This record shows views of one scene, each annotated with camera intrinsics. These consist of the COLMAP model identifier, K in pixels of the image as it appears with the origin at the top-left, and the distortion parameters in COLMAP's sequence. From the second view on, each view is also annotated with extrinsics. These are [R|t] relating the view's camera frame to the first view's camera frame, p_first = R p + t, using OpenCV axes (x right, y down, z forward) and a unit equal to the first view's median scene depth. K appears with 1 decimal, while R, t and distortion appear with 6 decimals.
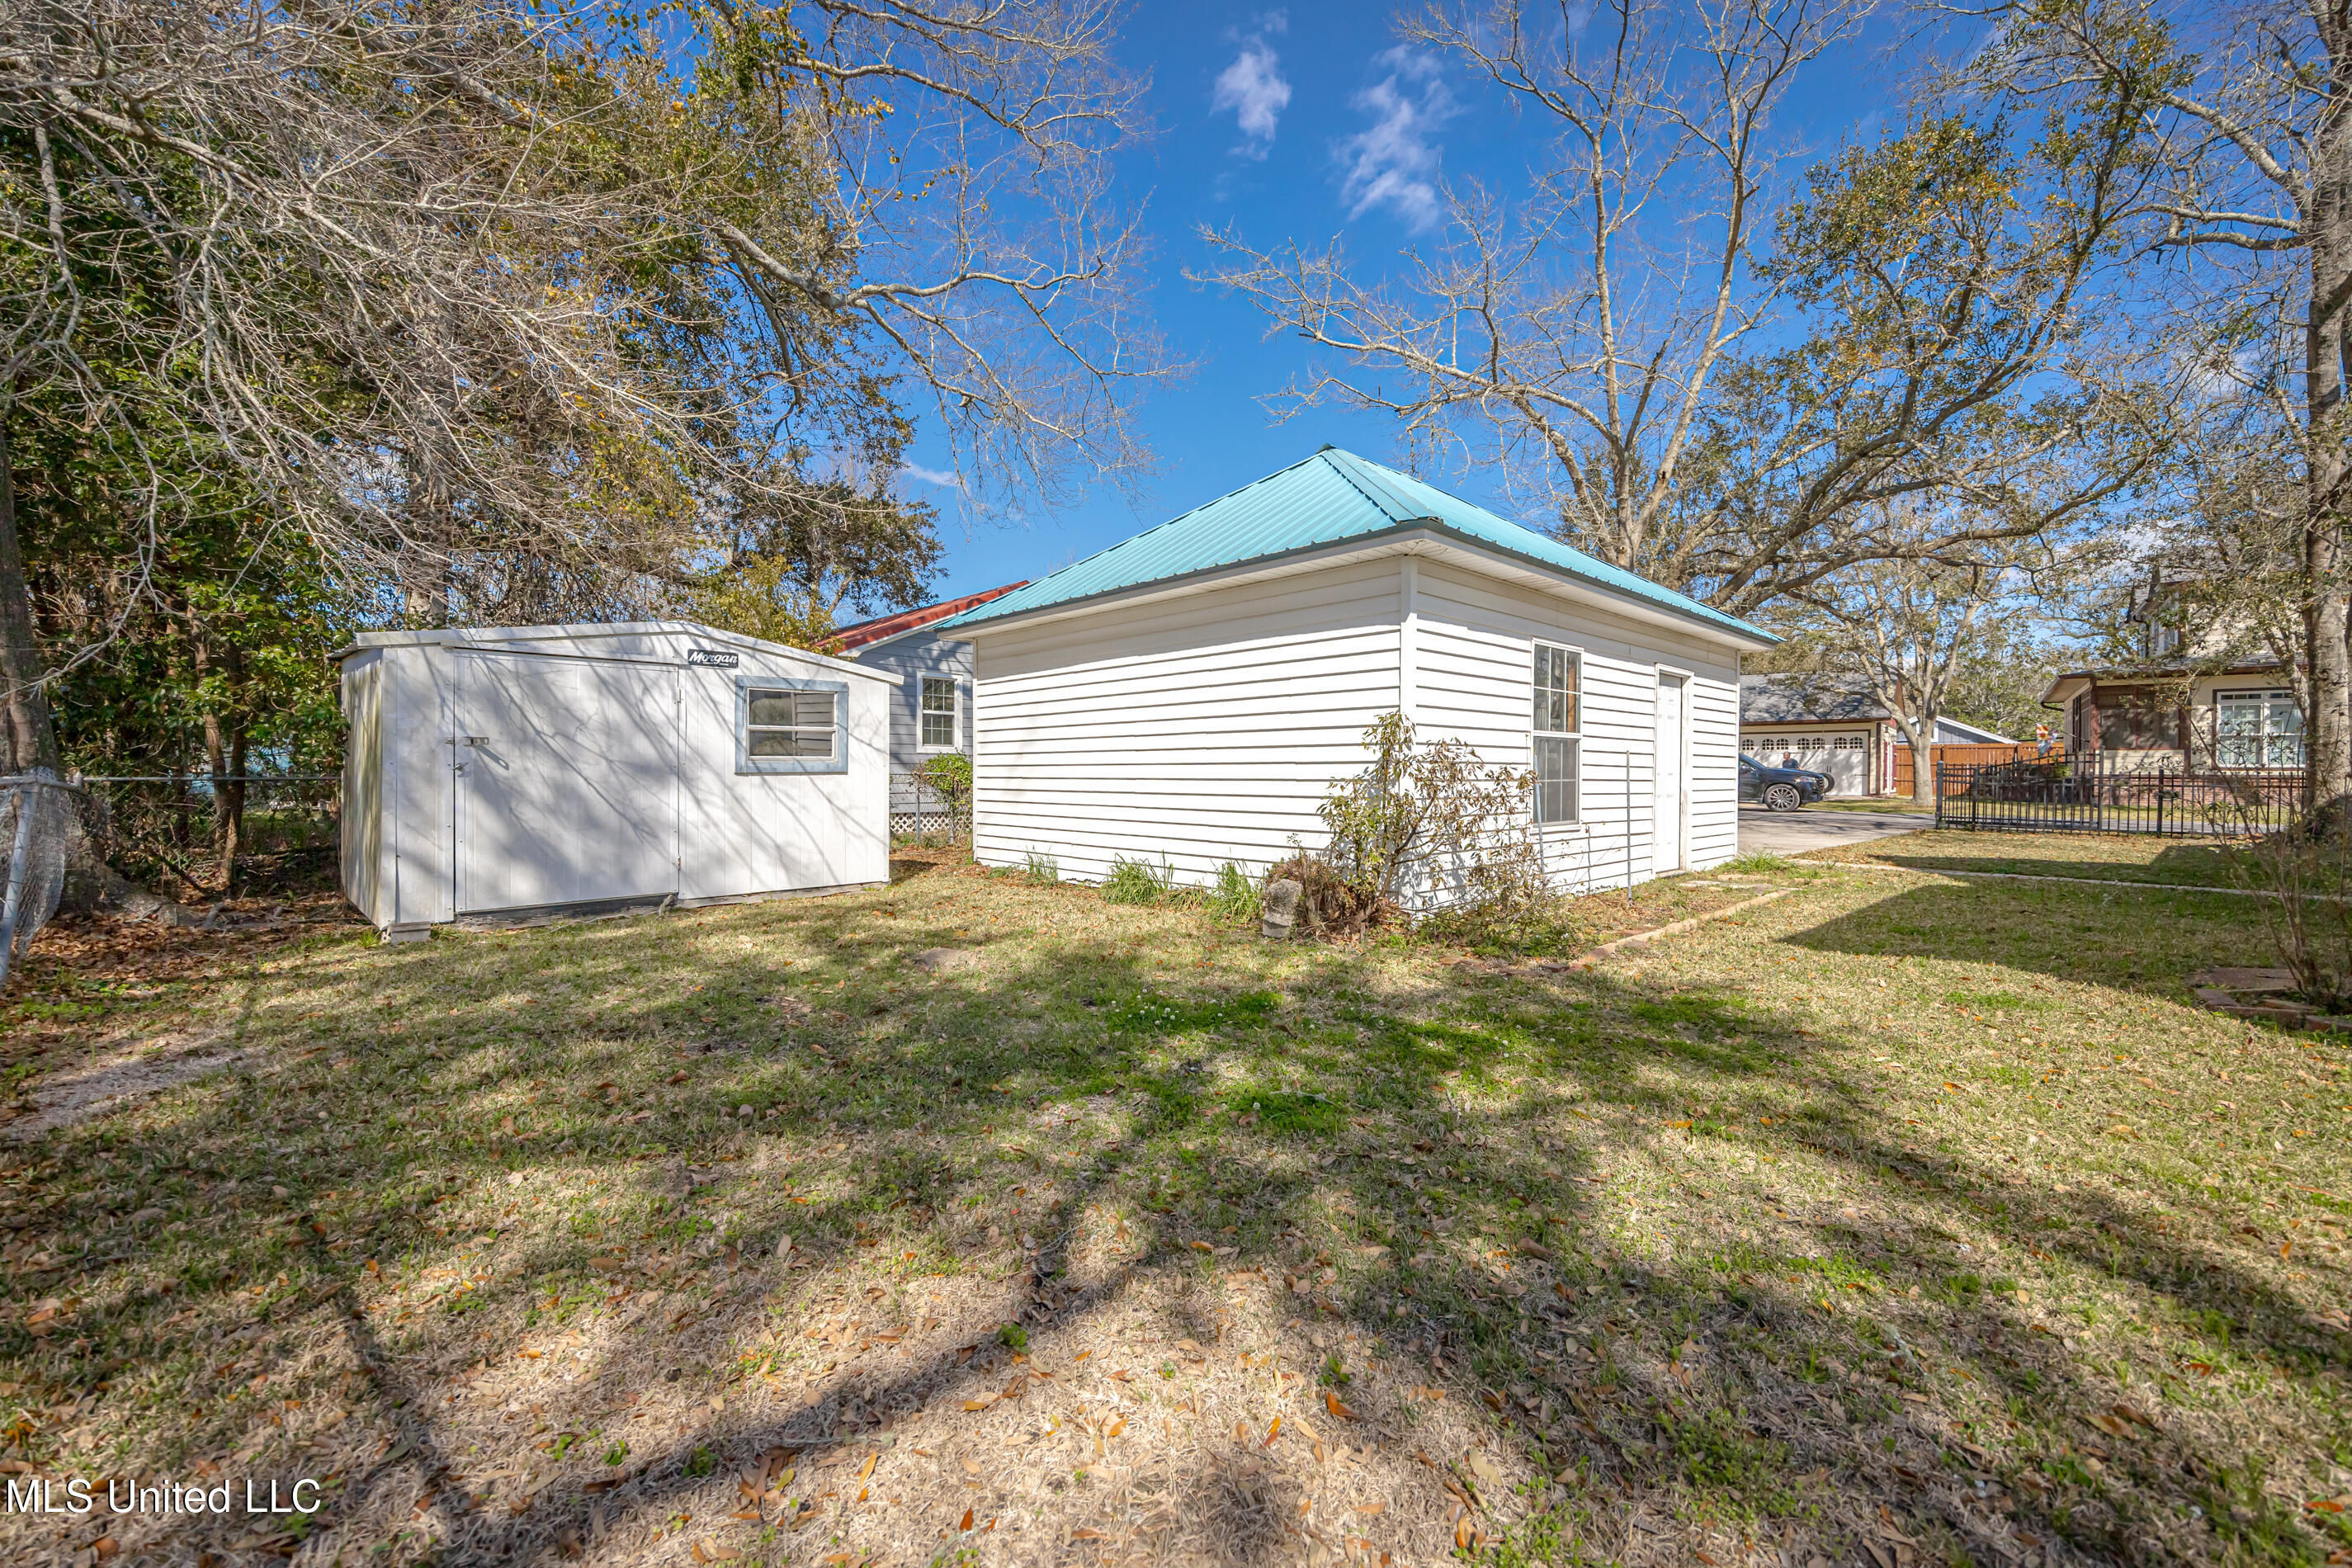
lens RADIAL K [[934.0, 0, 1176.0], [0, 934.0, 784.0], [0, 0, 1]] dist [-0.000081, -0.000008]
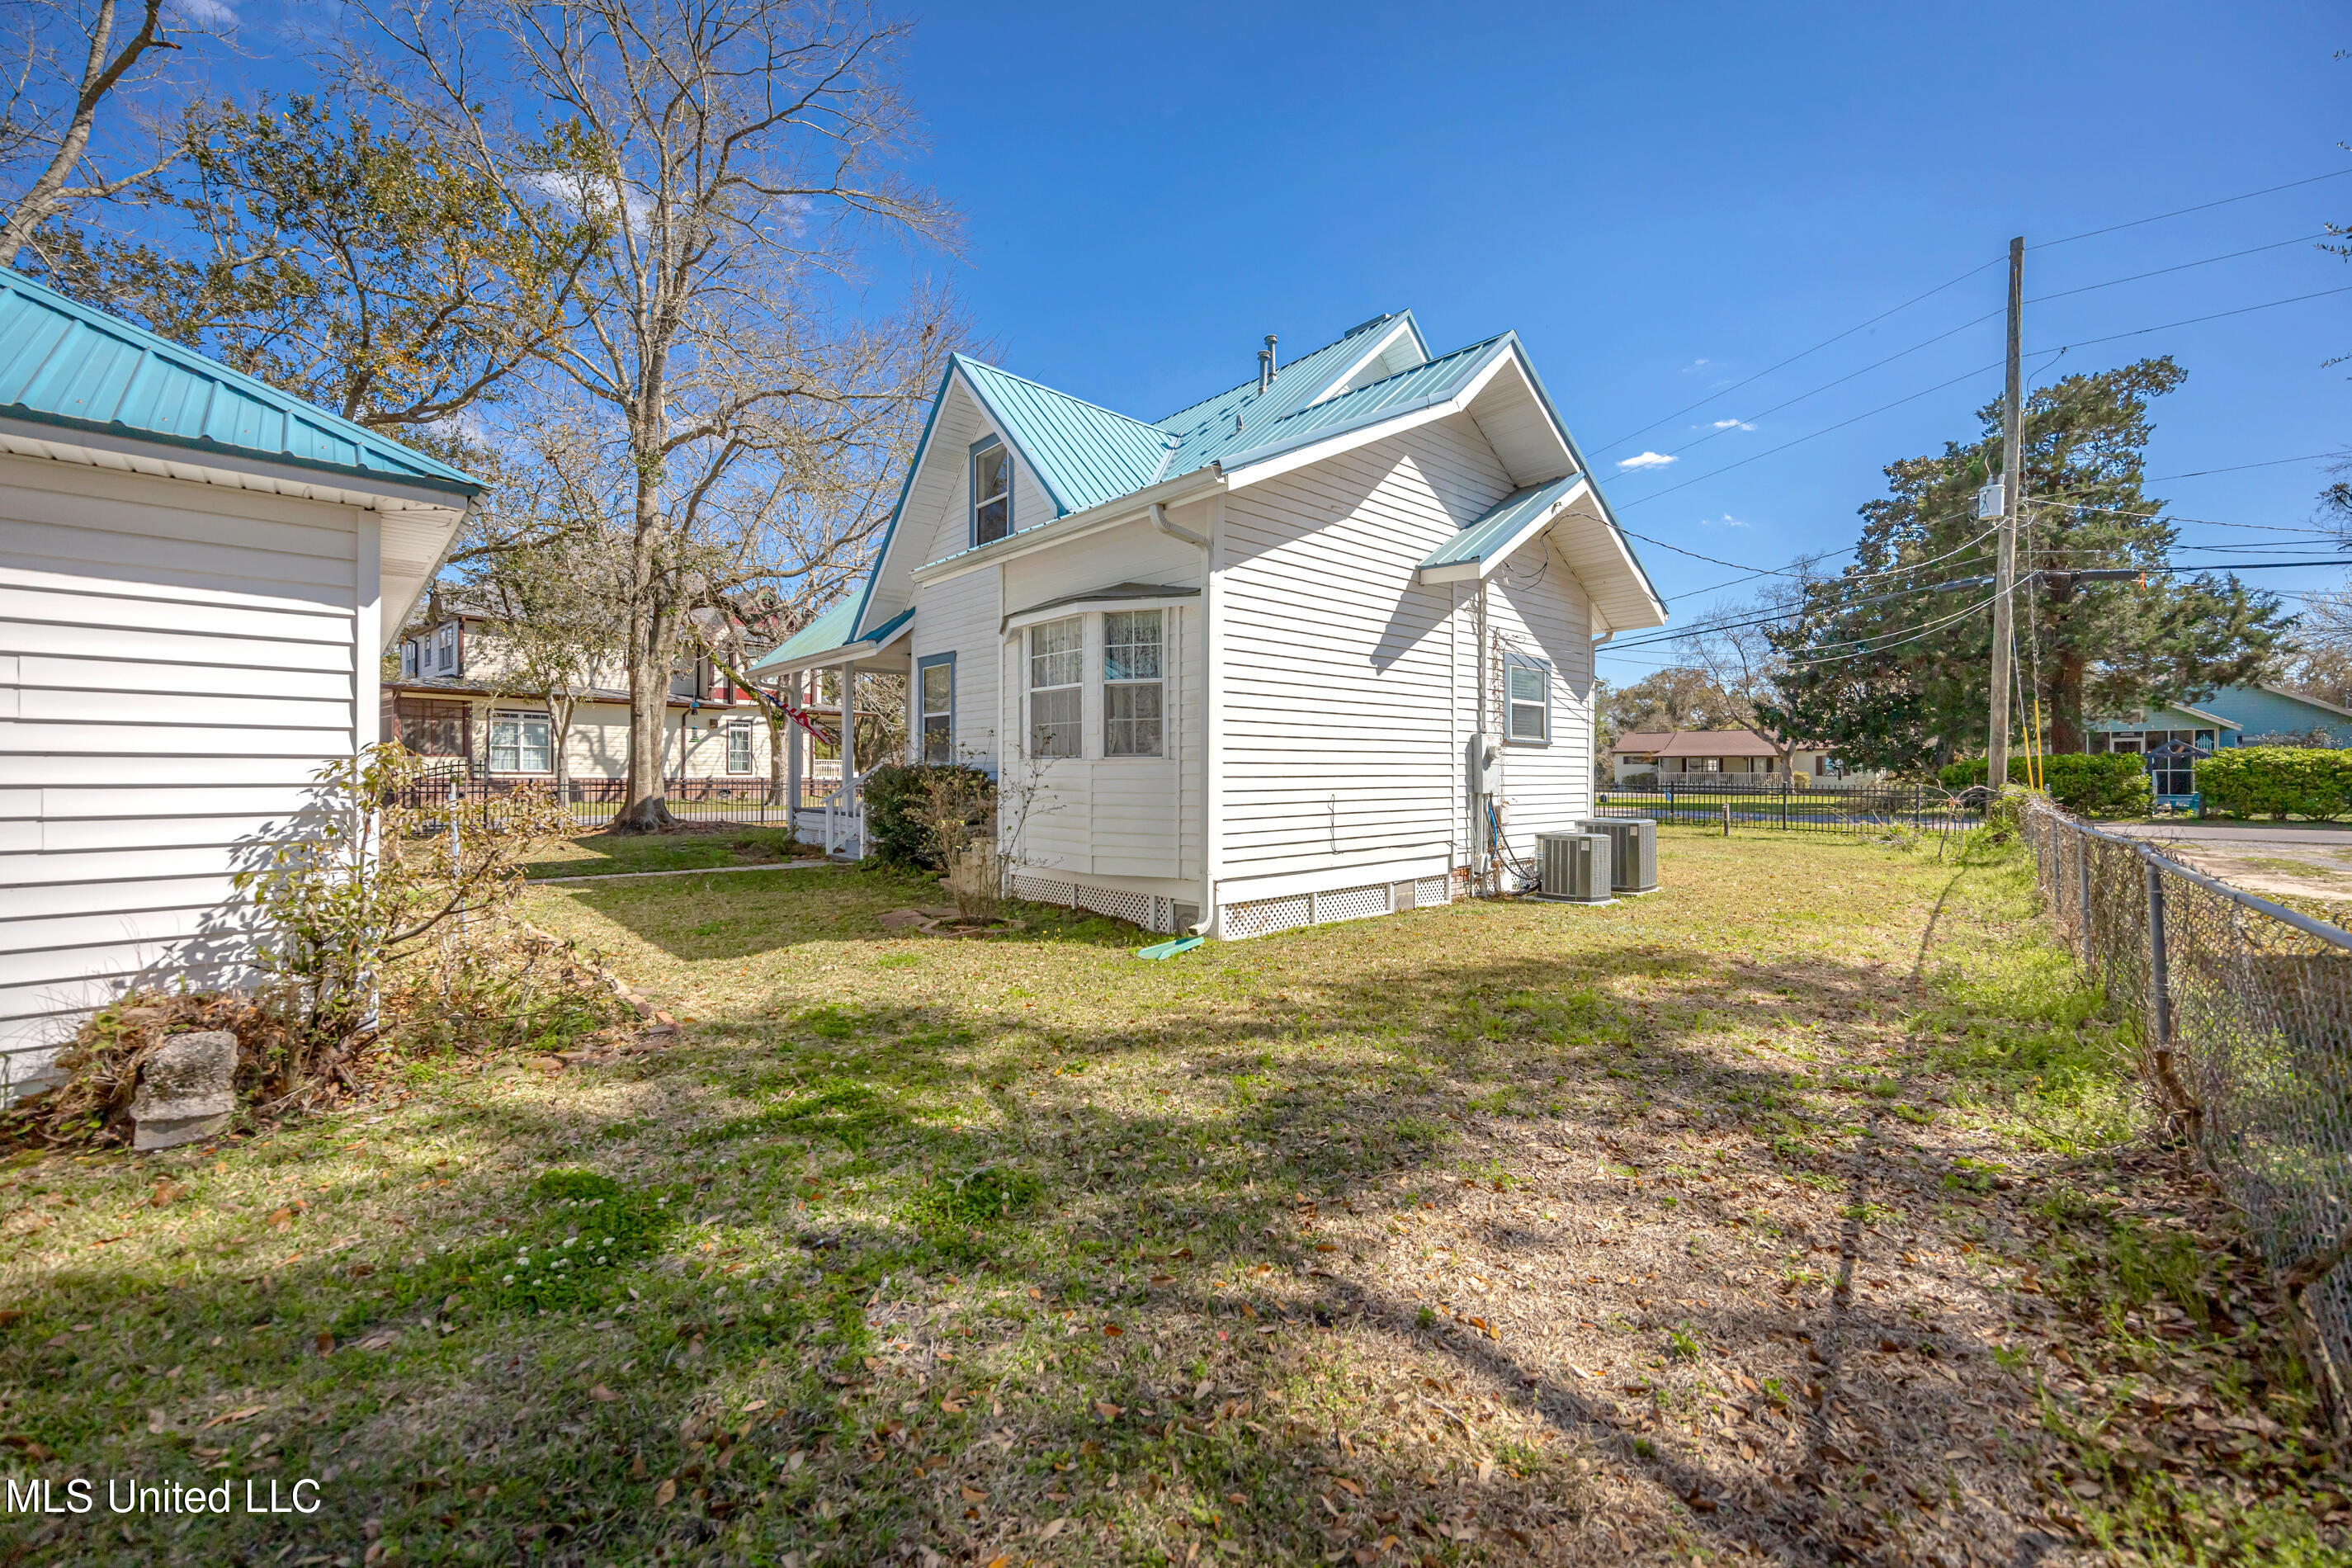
lens RADIAL K [[934.0, 0, 1176.0], [0, 934.0, 784.0], [0, 0, 1]] dist [-0.000081, -0.000008]
pose [[-0.029106, -0.014980, 0.999464, -0.852131], [0.005225, 0.999872, 0.015138, -0.097258], [-0.999563, 0.005663, -0.029024, 0.804799]]
